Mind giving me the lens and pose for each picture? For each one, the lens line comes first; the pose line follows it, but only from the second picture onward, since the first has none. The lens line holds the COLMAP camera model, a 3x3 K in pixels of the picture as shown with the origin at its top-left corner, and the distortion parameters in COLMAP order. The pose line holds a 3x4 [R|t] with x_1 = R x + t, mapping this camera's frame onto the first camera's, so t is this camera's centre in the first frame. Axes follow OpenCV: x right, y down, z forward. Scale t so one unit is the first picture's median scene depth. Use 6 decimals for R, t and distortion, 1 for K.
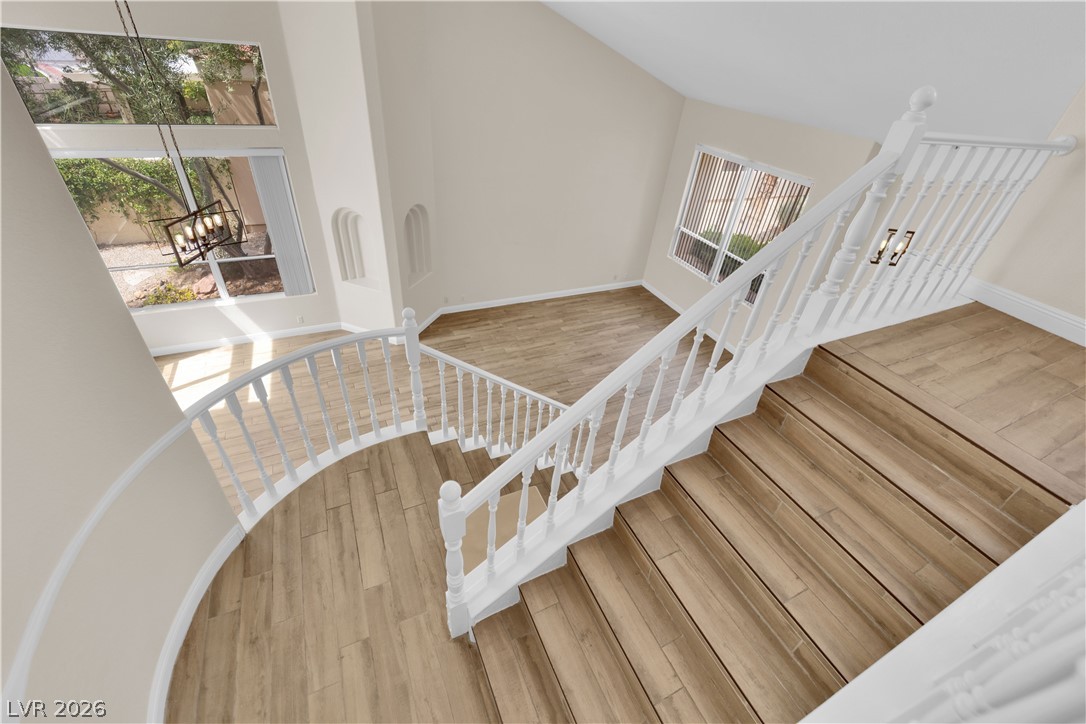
lens RADIAL K [[444.1, 0, 543.1], [0, 444.1, 355.2], [0, 0, 1]] dist [-0.015059, -0.000090]
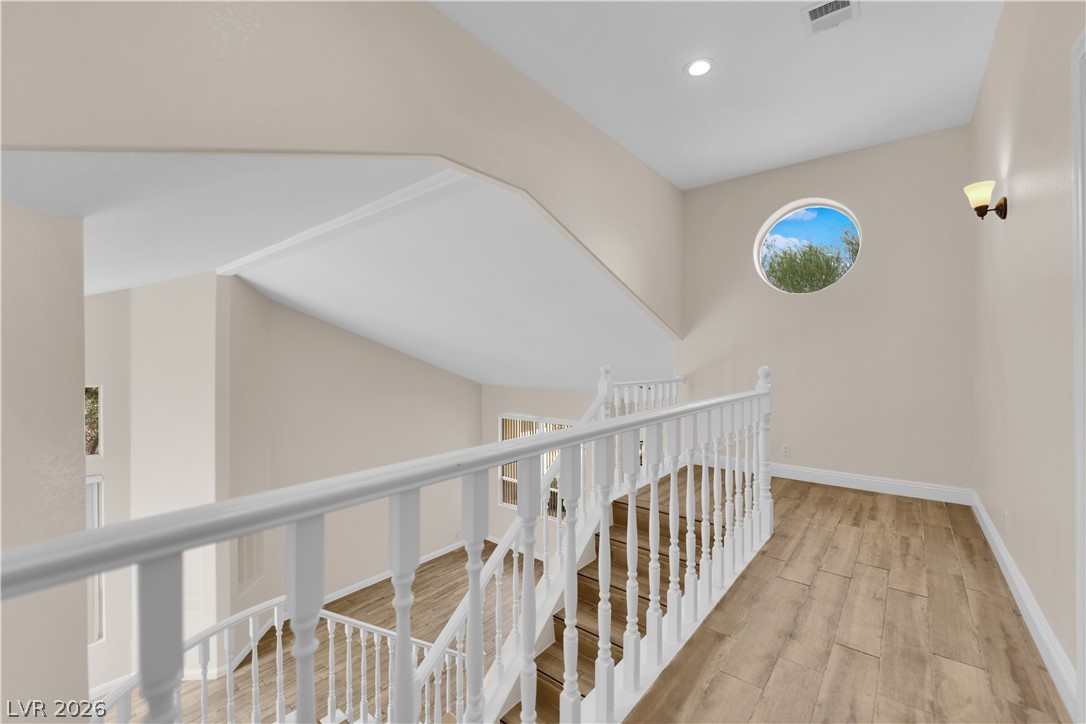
lens RADIAL K [[444.1, 0, 543.1], [0, 444.1, 355.2], [0, 0, 1]] dist [-0.015059, -0.000090]
pose [[0.902685, -0.088012, 0.421205, -0.066270], [0.309931, 0.812018, -0.494540, 0.069169], [-0.298500, 0.576958, 0.760274, -0.124347]]
